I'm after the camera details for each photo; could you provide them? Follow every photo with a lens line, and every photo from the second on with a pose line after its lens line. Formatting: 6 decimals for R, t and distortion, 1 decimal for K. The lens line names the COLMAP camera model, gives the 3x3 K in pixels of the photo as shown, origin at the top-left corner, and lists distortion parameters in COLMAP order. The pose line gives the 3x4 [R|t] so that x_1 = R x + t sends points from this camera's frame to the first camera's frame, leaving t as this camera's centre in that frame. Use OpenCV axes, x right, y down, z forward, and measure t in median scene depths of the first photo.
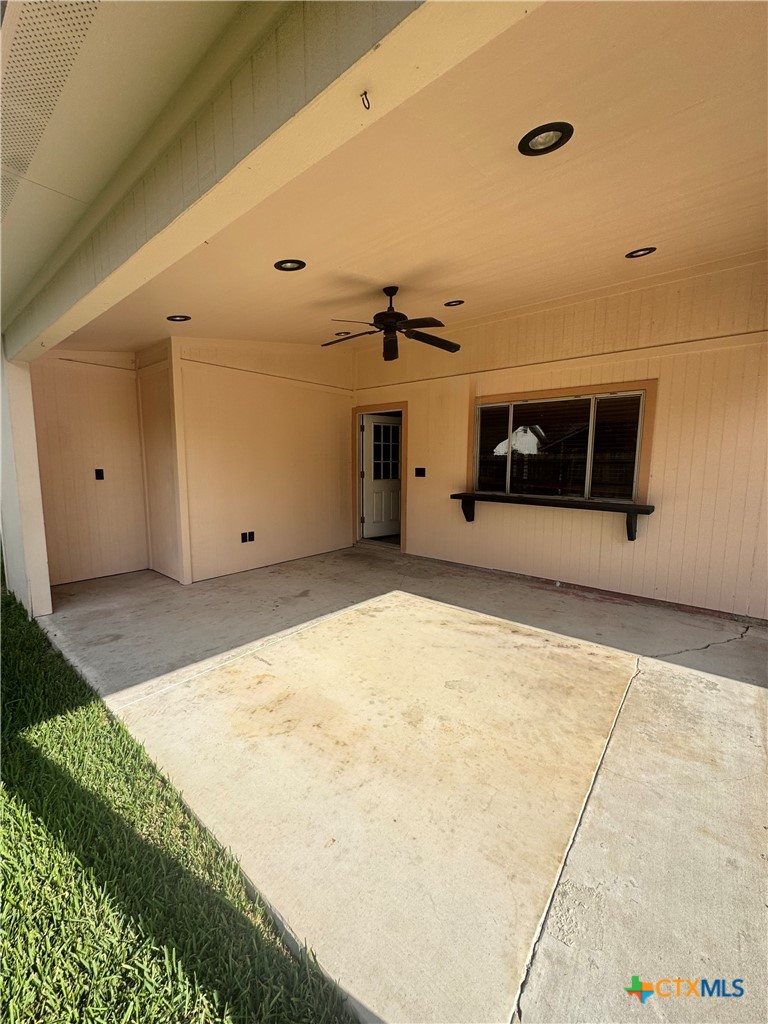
lens RADIAL K [[410.0, 0, 384.0], [0, 410.0, 512.0], [0, 0, 1]] dist [-0.002925, -0.000207]
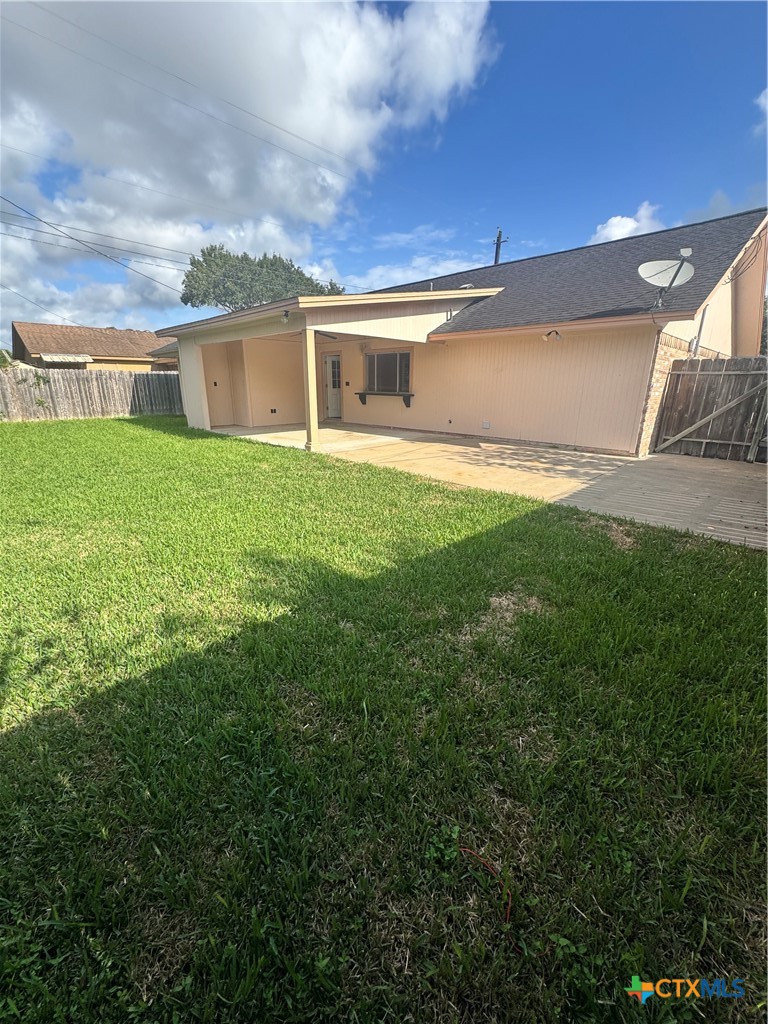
lens RADIAL K [[410.0, 0, 384.0], [0, 410.0, 512.0], [0, 0, 1]] dist [-0.002925, -0.000207]
pose [[0.997090, 0.021806, -0.073043, 0.509467], [-0.008758, 0.984638, 0.174391, 0.219931], [0.075723, -0.173243, 0.981964, -1.432657]]
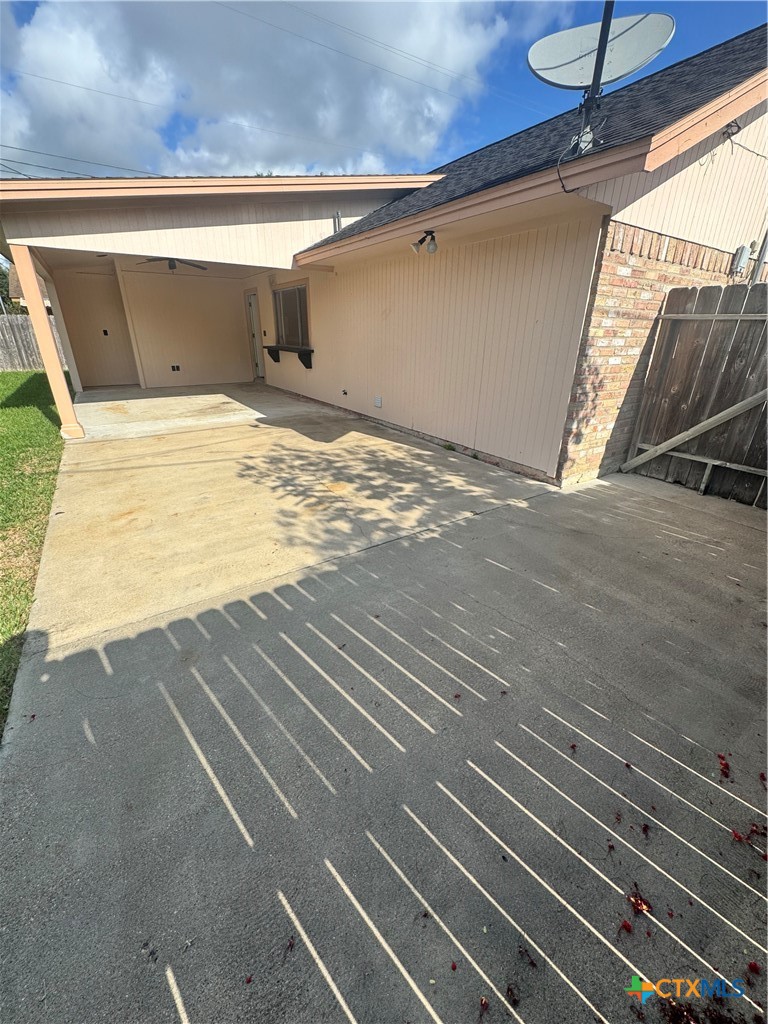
lens RADIAL K [[410.0, 0, 384.0], [0, 410.0, 512.0], [0, 0, 1]] dist [-0.002925, -0.000207]
pose [[0.960967, 0.115410, -0.251440, 1.182542], [-0.039615, 0.956871, 0.287800, 0.114497], [0.273811, -0.266606, 0.924094, -0.704604]]
